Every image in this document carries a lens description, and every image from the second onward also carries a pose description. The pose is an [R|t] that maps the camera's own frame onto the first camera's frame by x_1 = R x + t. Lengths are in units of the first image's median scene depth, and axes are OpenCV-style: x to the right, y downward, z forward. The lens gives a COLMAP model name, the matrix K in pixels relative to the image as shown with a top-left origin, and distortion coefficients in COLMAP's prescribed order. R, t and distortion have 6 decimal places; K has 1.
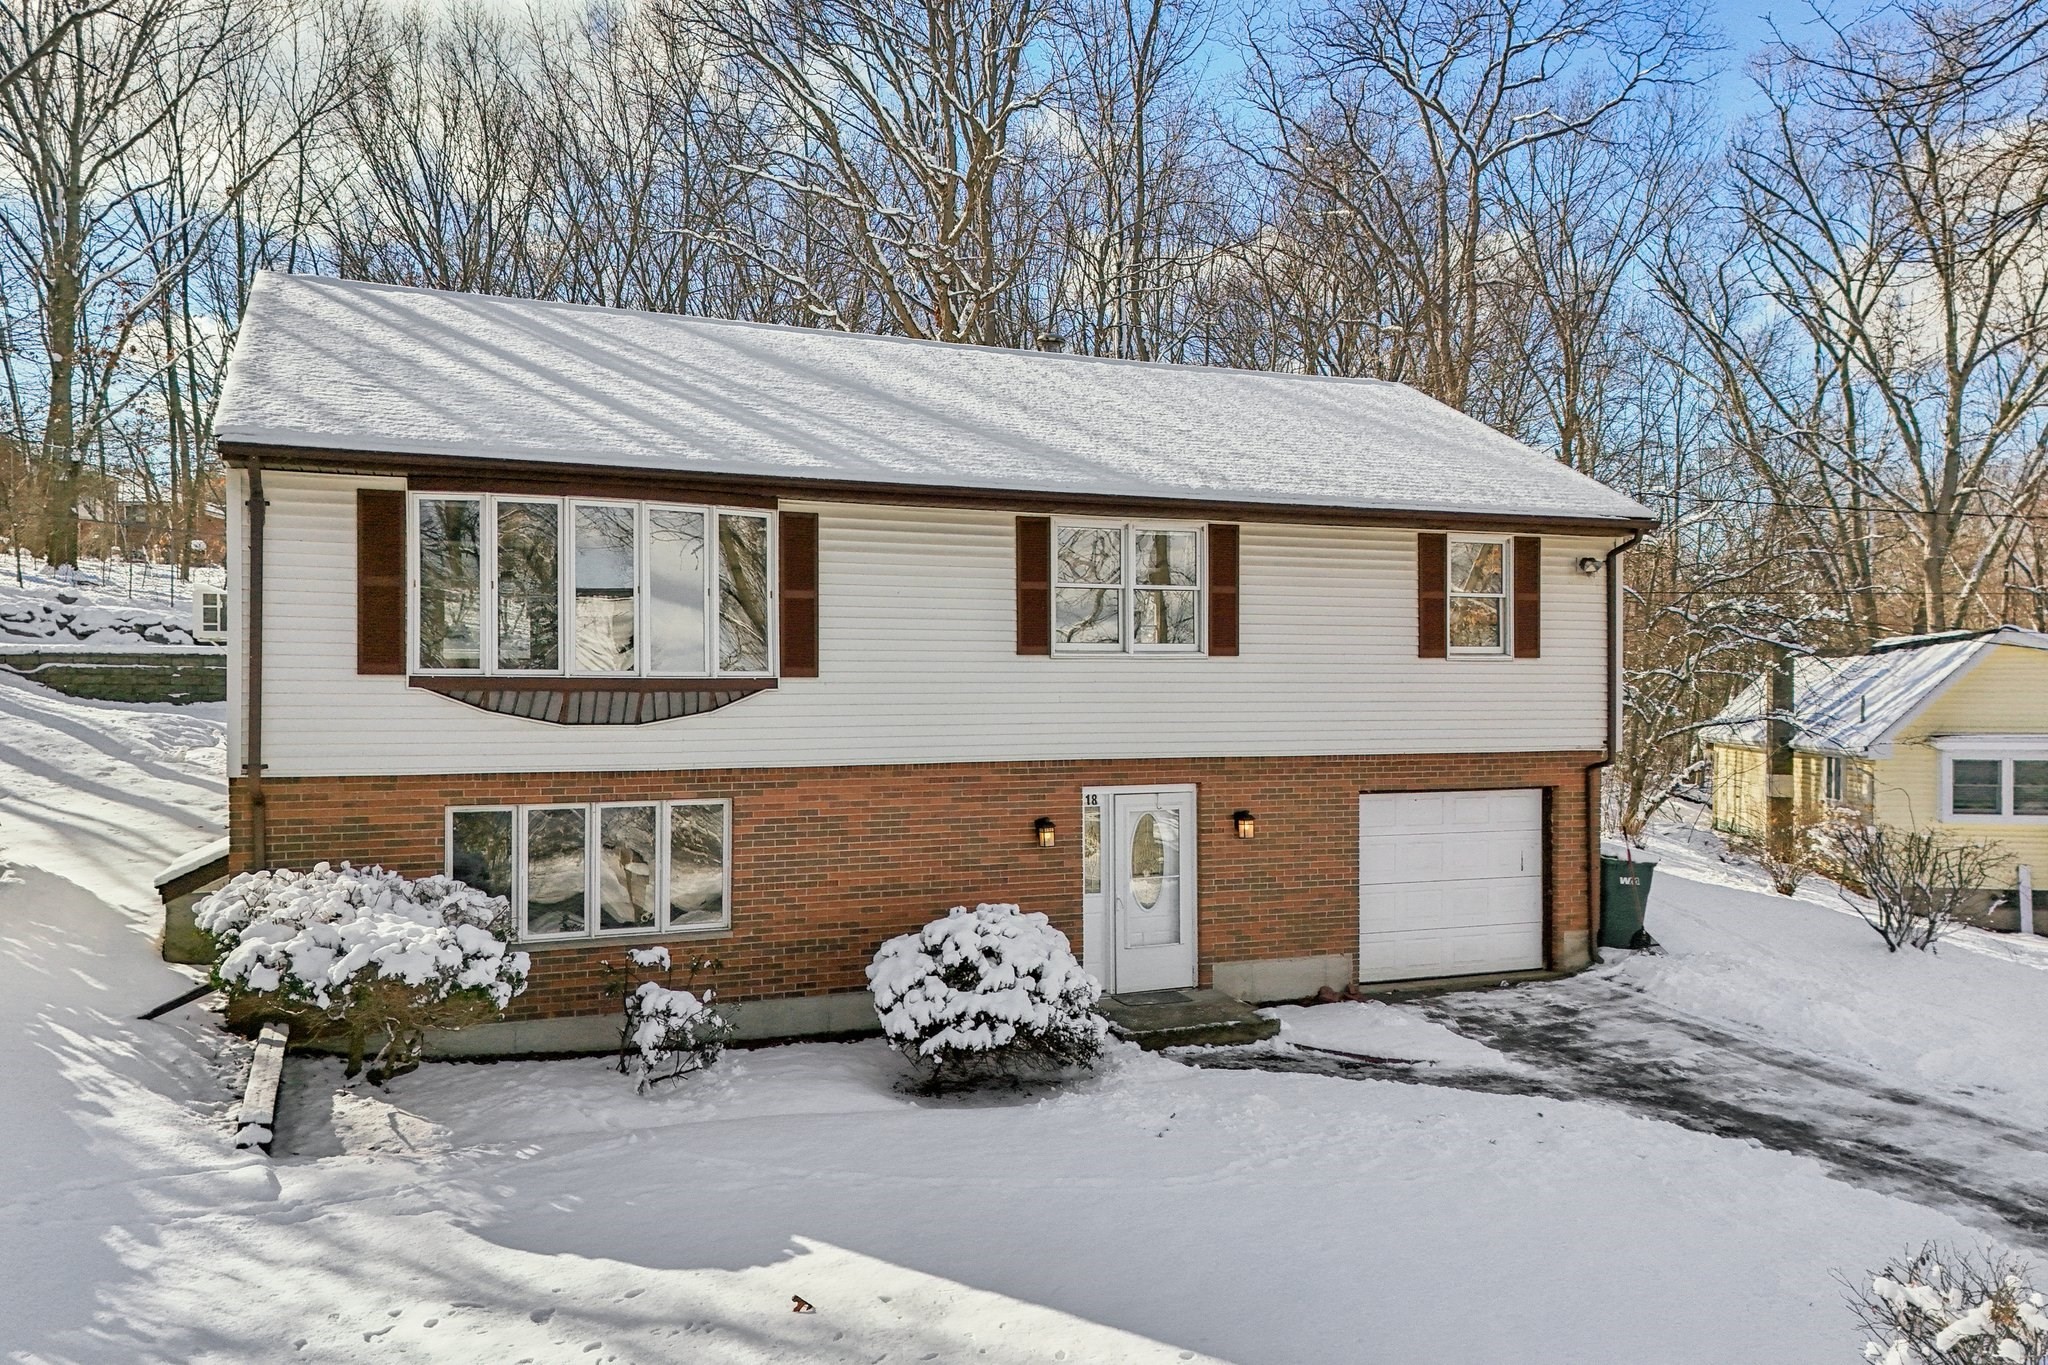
lens RADIAL K [[1535.9, 0, 1028.8], [0, 1535.9, 736.4], [0, 0, 1]] dist [0.073475, -0.076989]
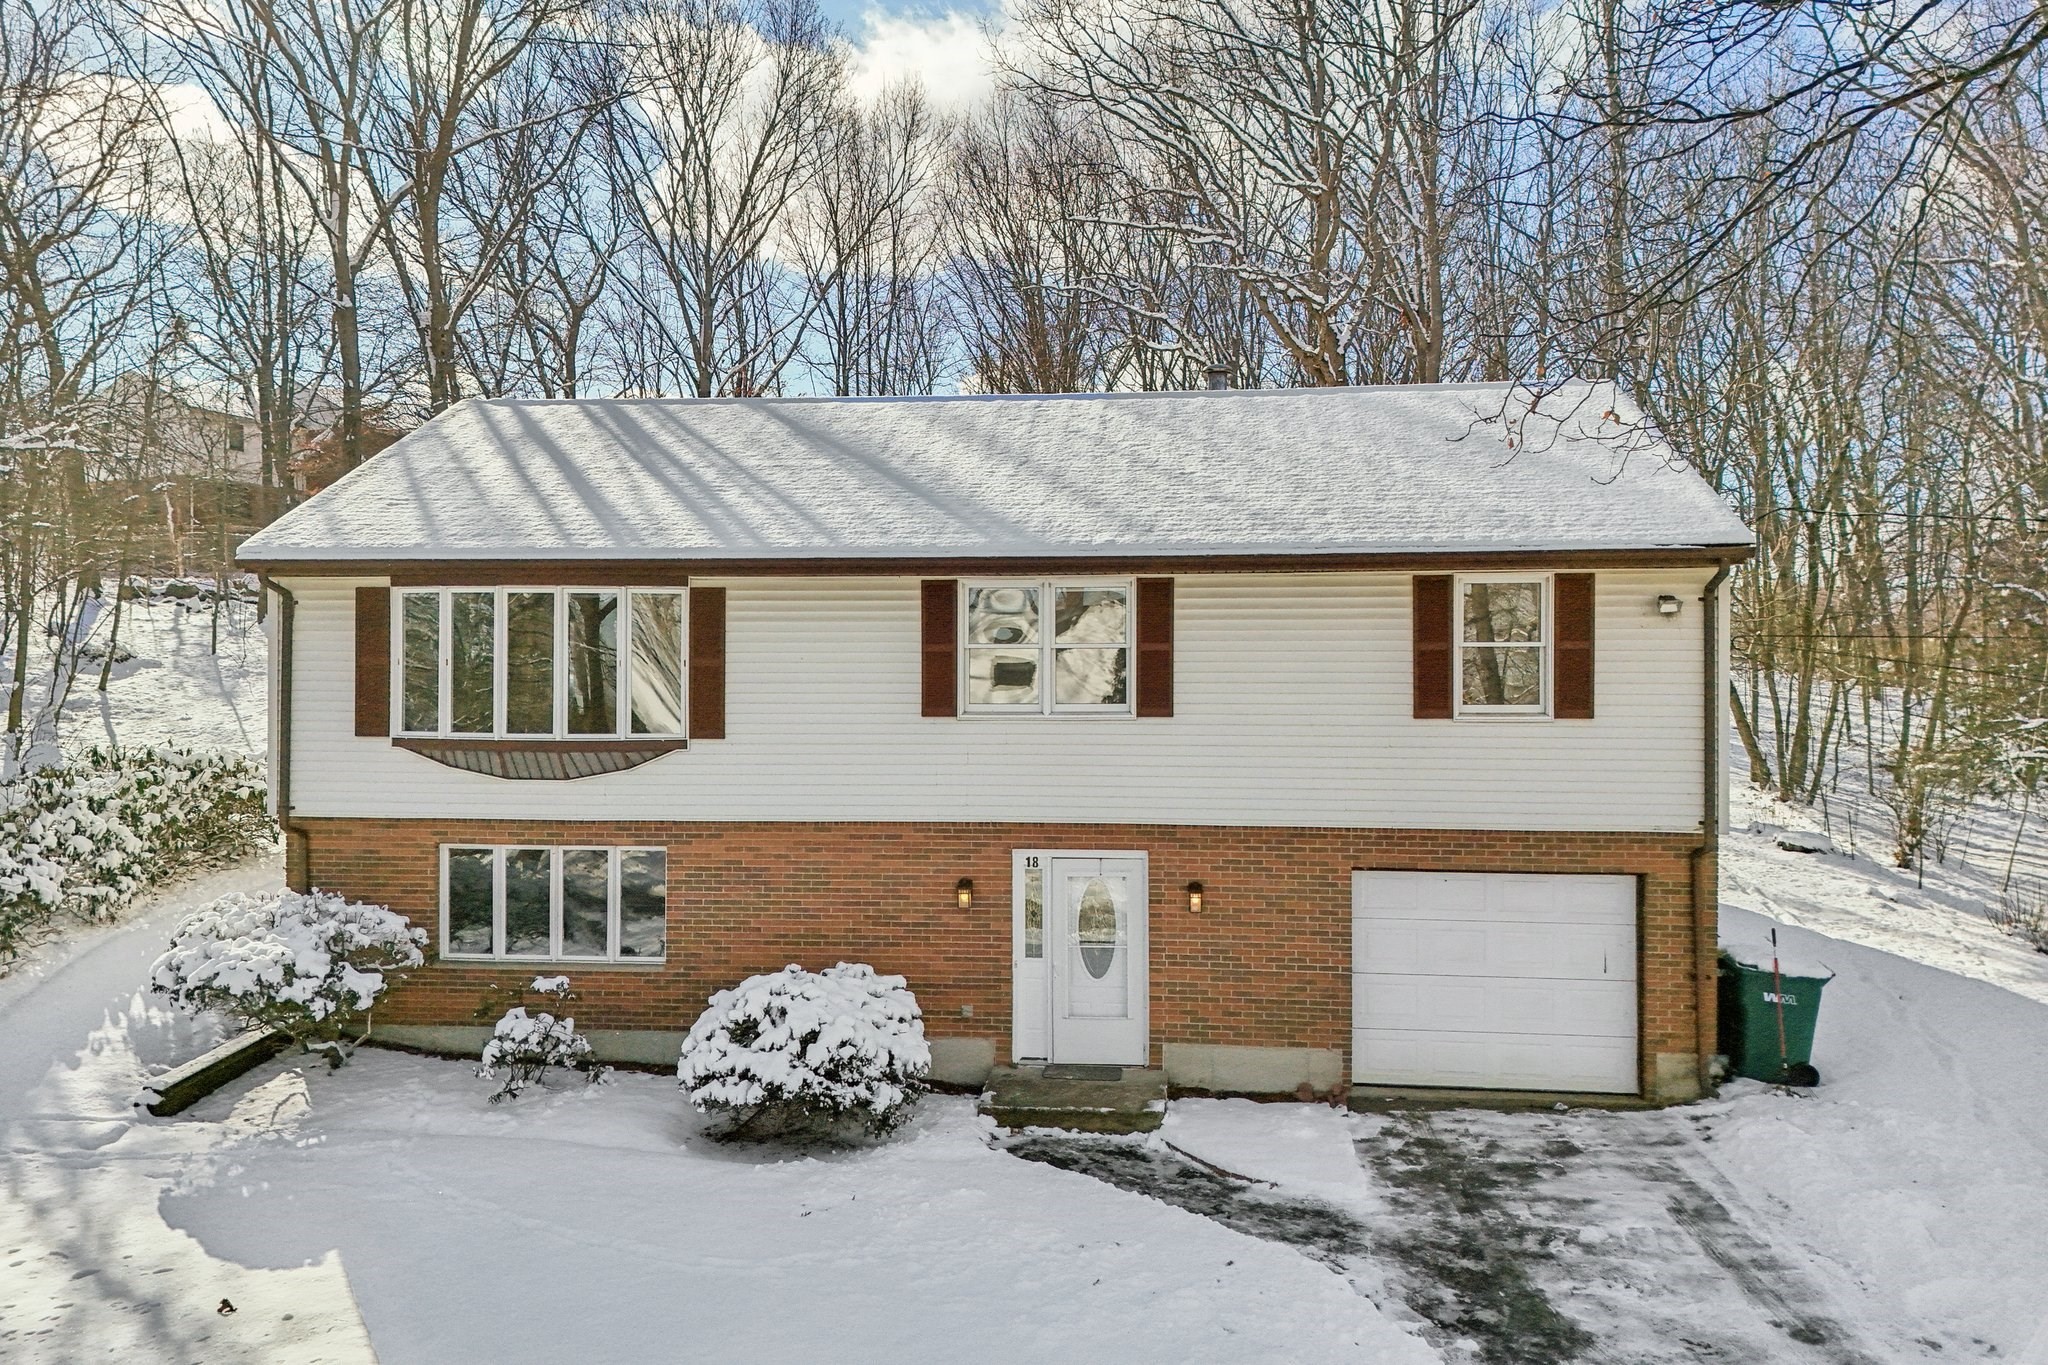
lens RADIAL K [[1535.9, 0, 1028.8], [0, 1535.9, 736.4], [0, 0, 1]] dist [0.073475, -0.076989]
pose [[0.871527, 0.017581, -0.490032, 0.573650], [-0.016738, 0.999841, 0.006102, -0.049892], [0.490061, 0.002885, 0.871683, 0.159381]]
